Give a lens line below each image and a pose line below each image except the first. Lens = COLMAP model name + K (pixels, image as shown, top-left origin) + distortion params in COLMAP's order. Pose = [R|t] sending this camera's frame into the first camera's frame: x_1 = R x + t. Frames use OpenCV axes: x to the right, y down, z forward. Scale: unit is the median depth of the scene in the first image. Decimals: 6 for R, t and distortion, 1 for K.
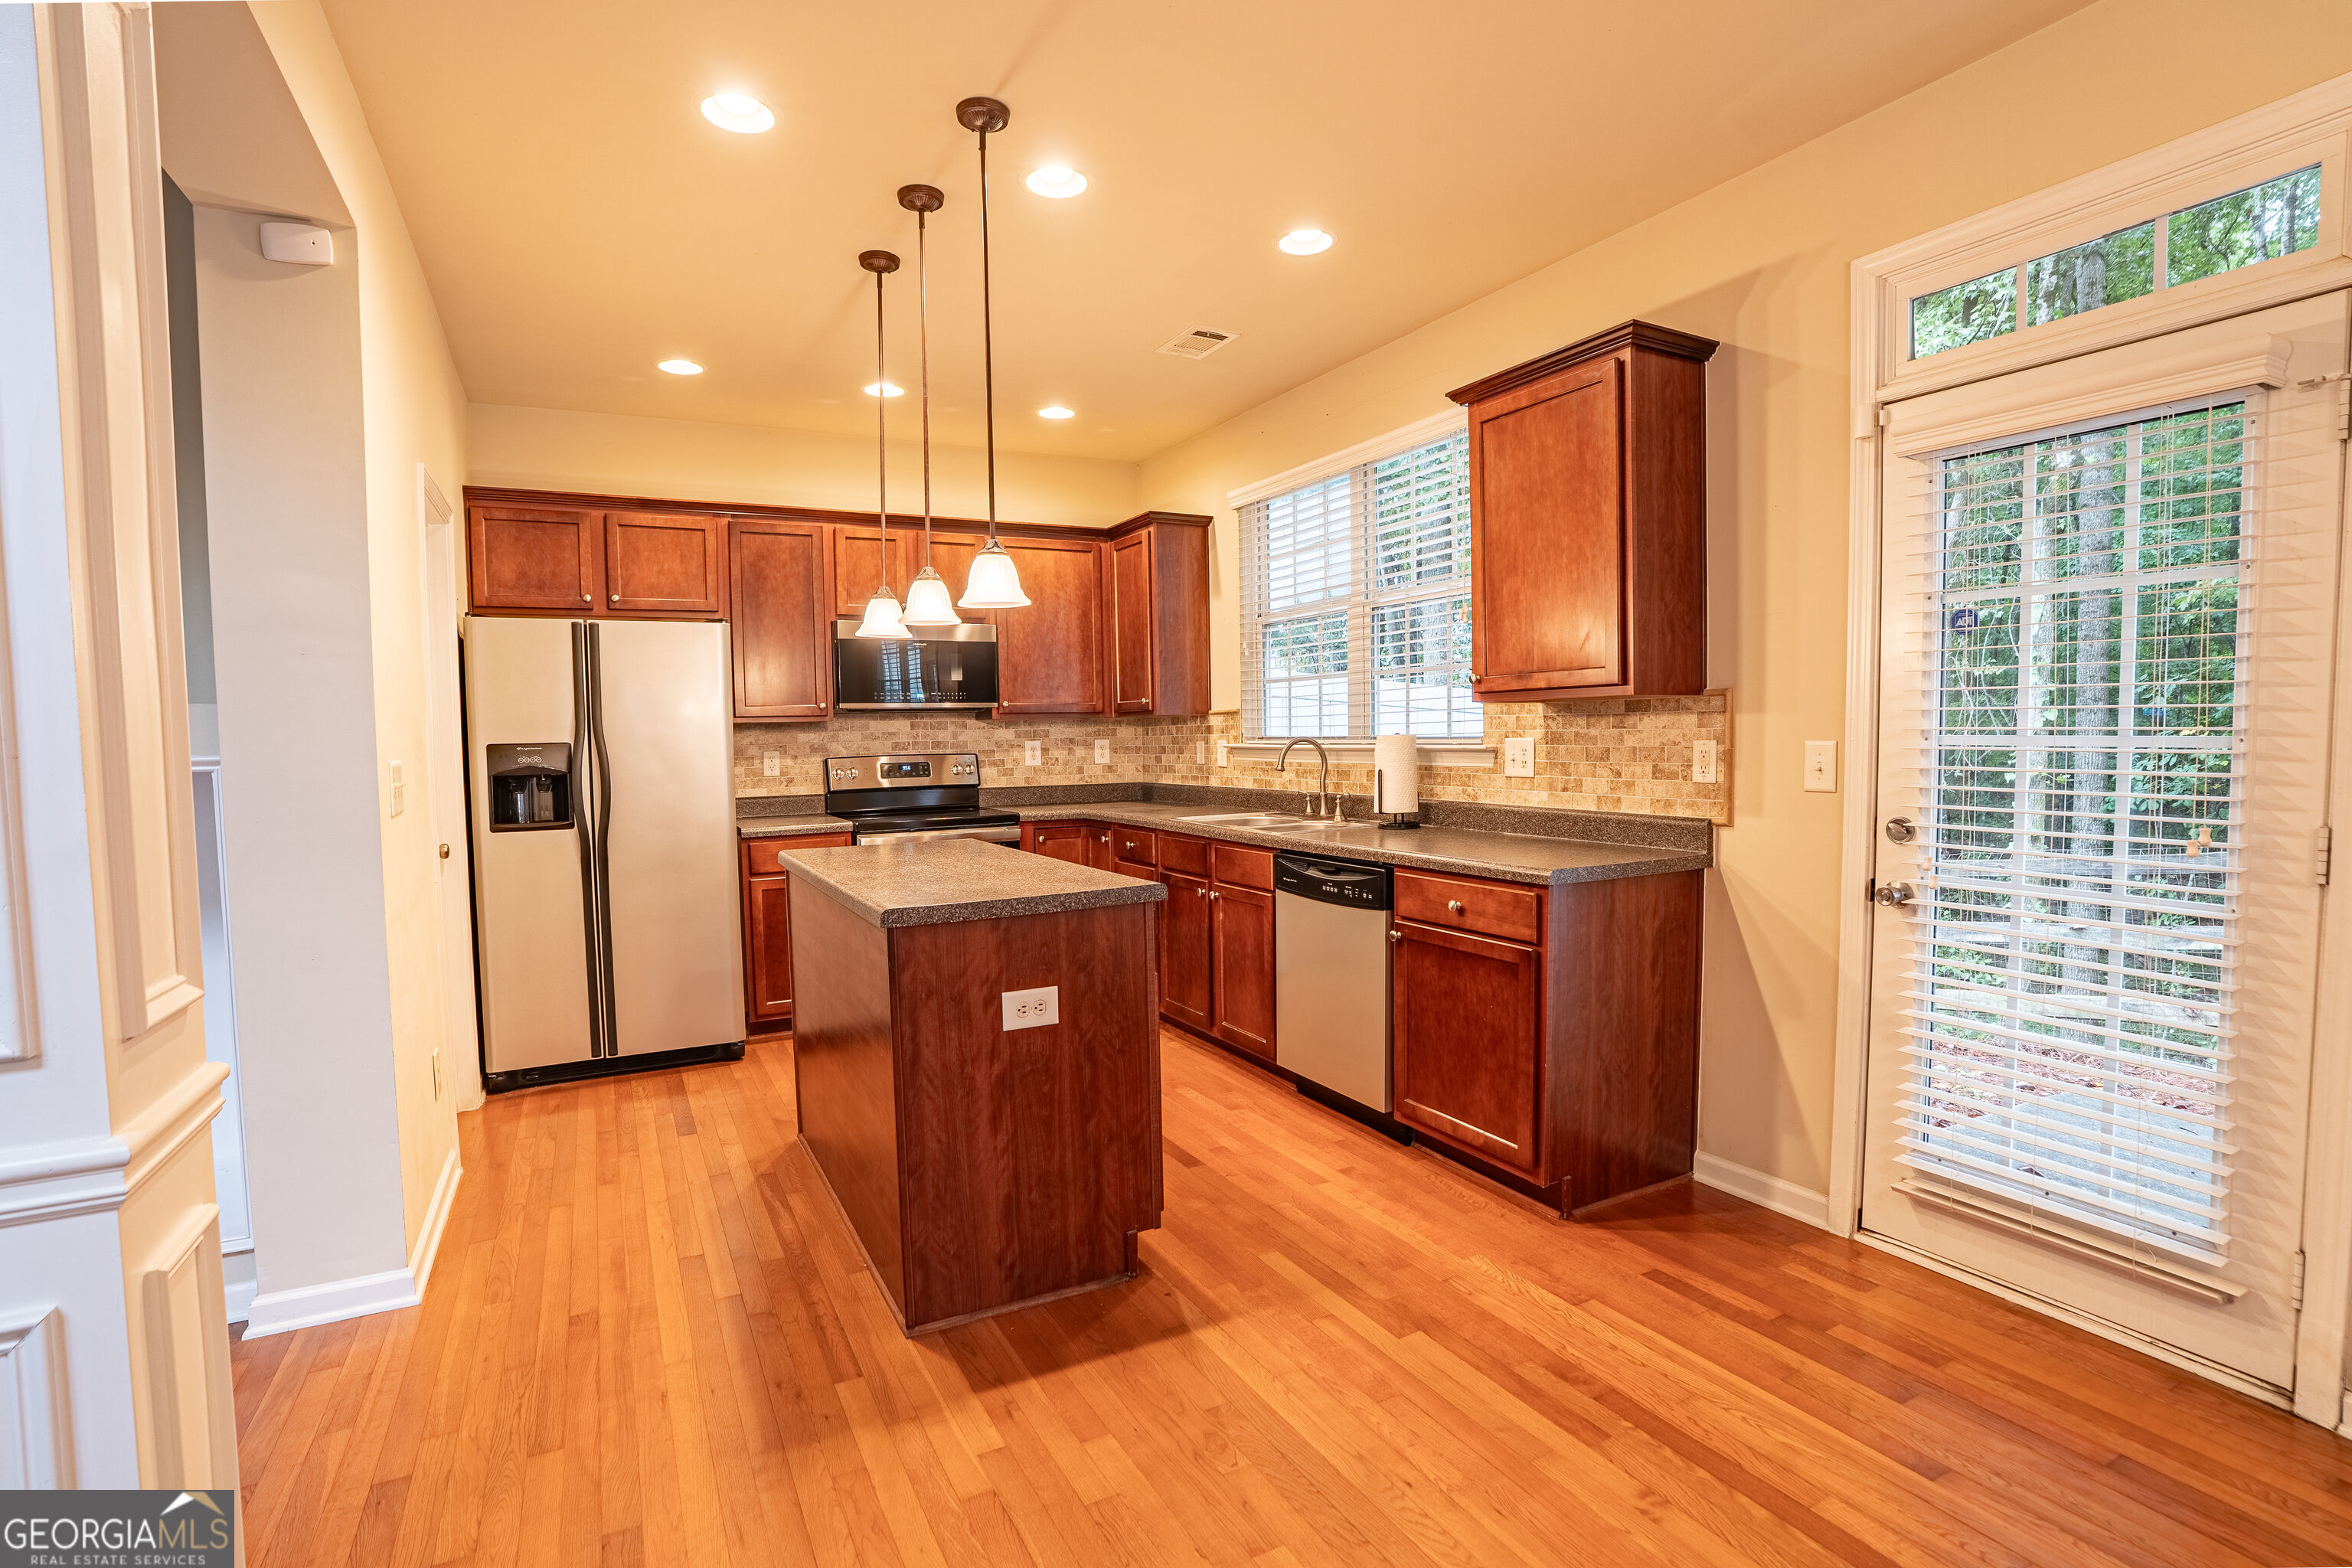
lens RADIAL K [[1118.7, 0, 1176.0], [0, 1118.7, 784.0], [0, 0, 1]] dist [-0.071792, 0.025860]
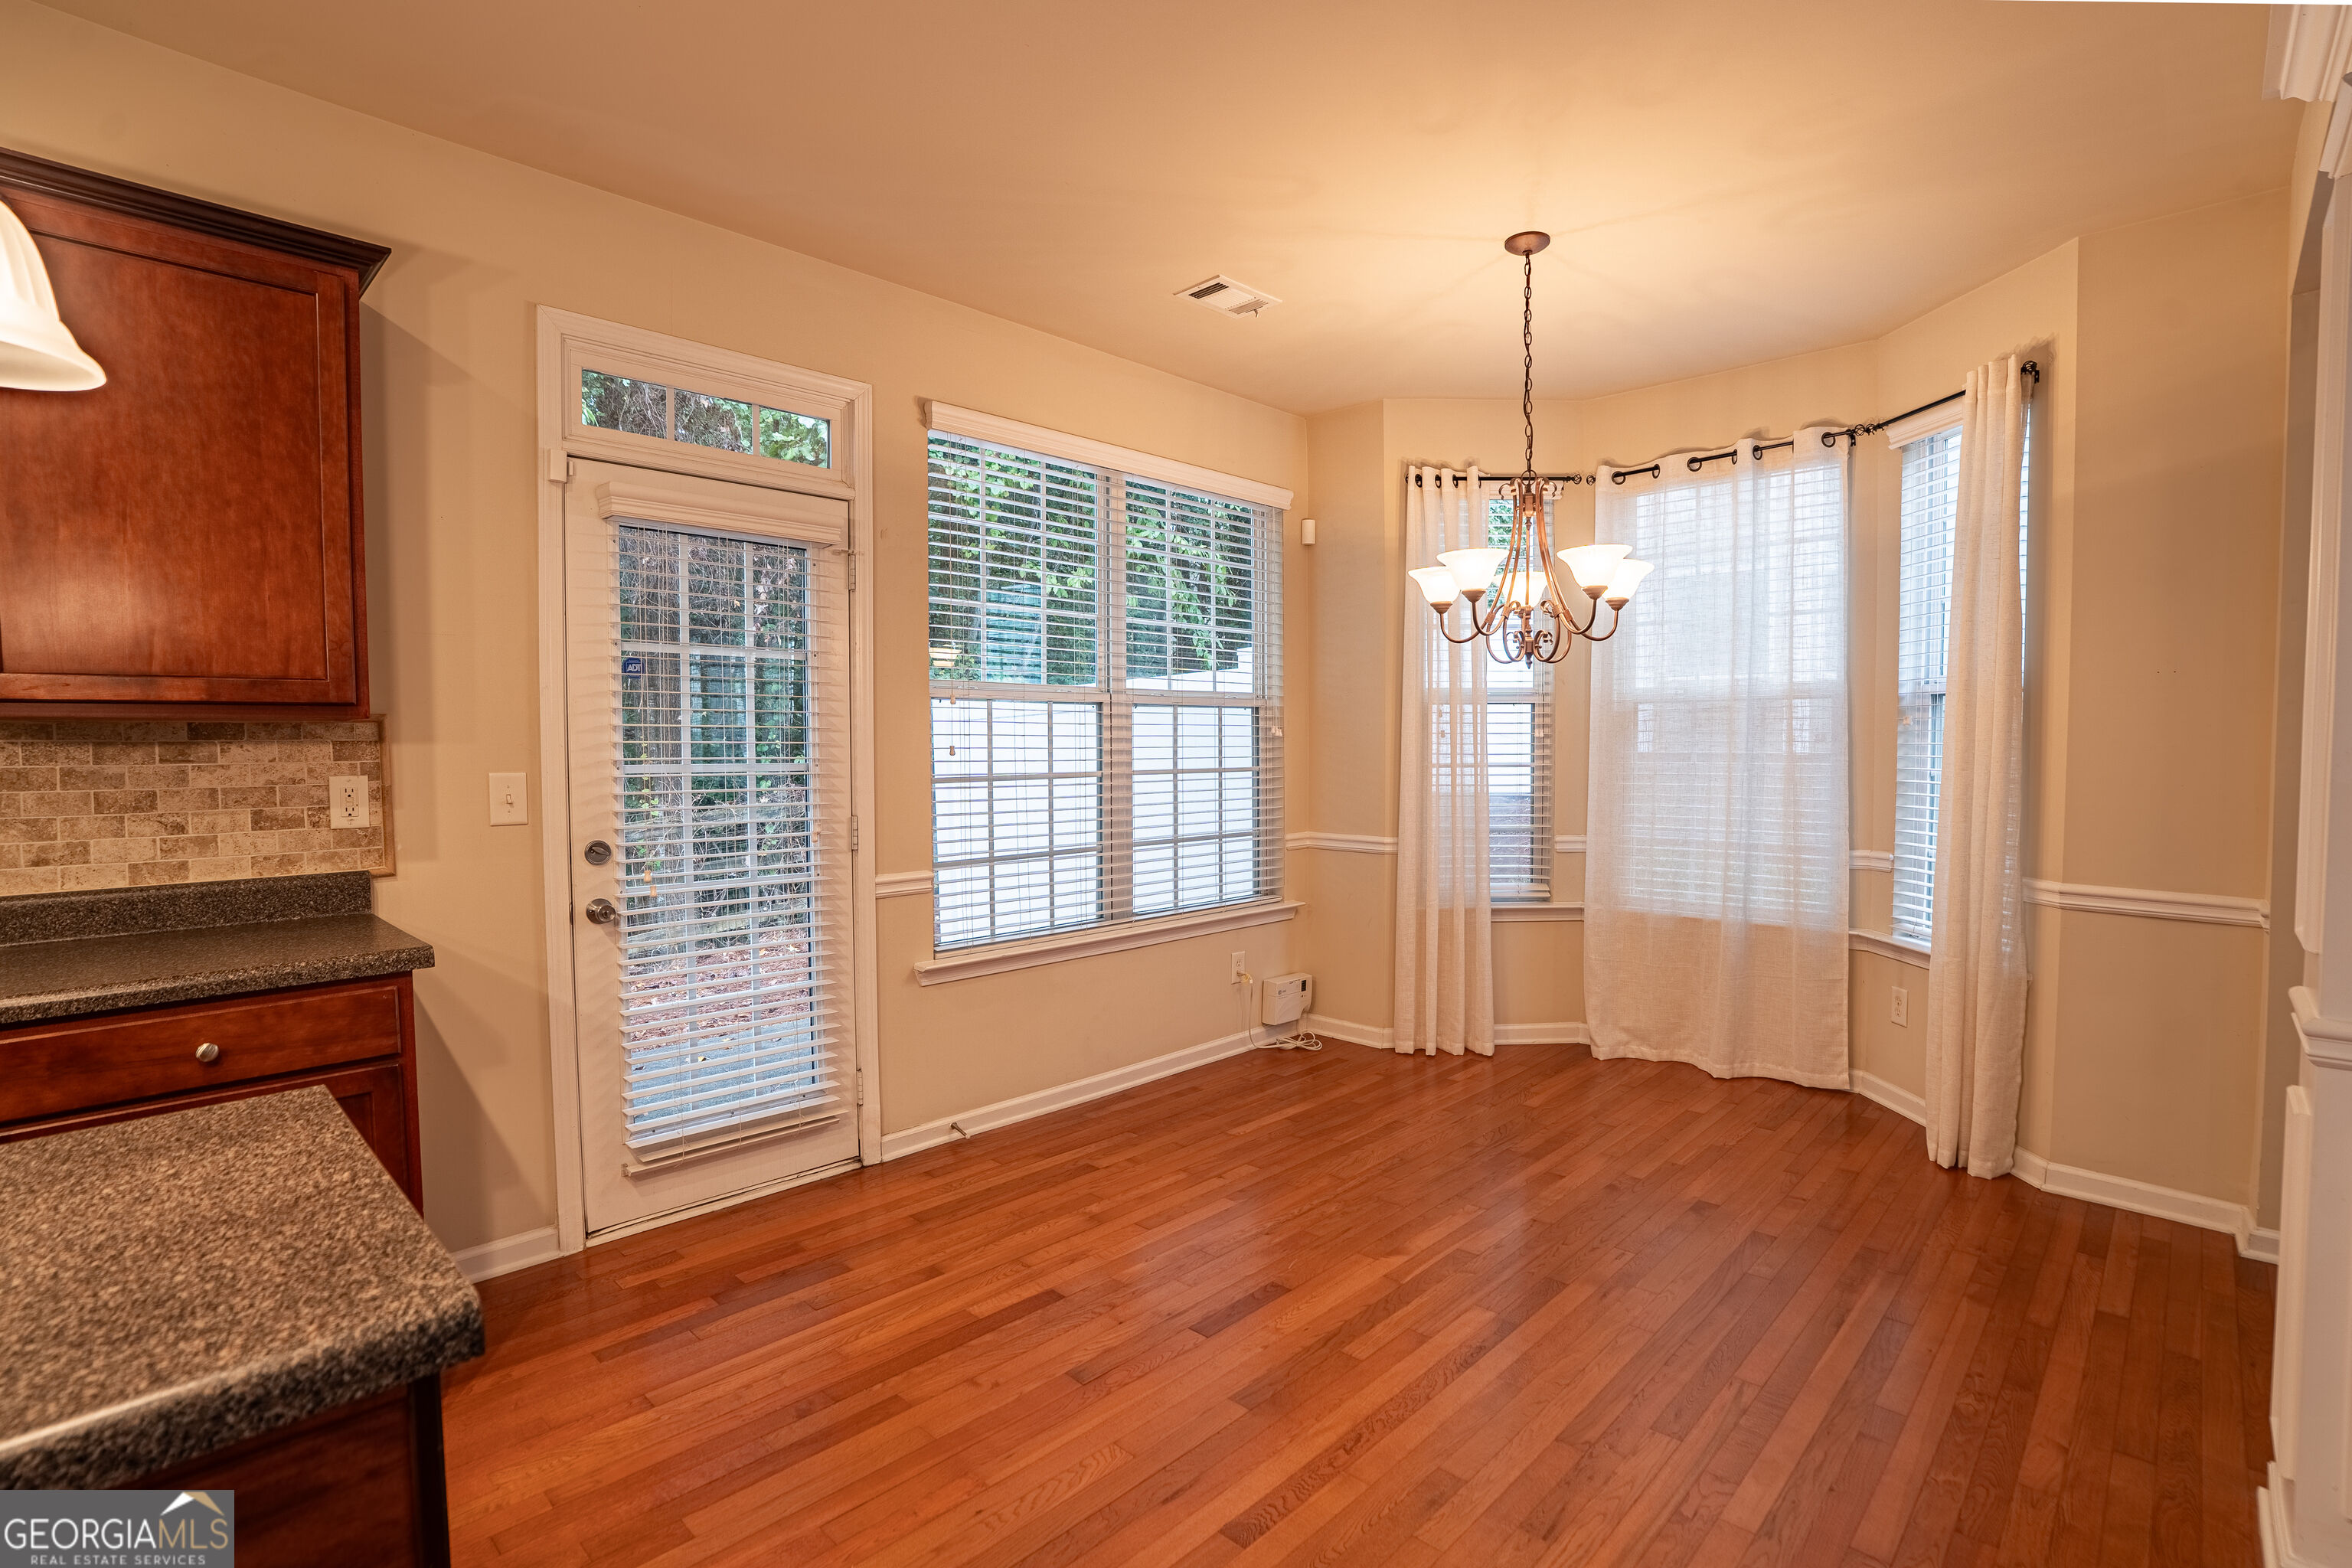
lens RADIAL K [[1118.7, 0, 1176.0], [0, 1118.7, 784.0], [0, 0, 1]] dist [-0.071792, 0.025860]
pose [[-0.316988, -0.020893, 0.948199, -0.495406], [0.053434, 0.997776, 0.039849, -0.034363], [-0.946923, 0.063298, -0.315167, 0.701870]]
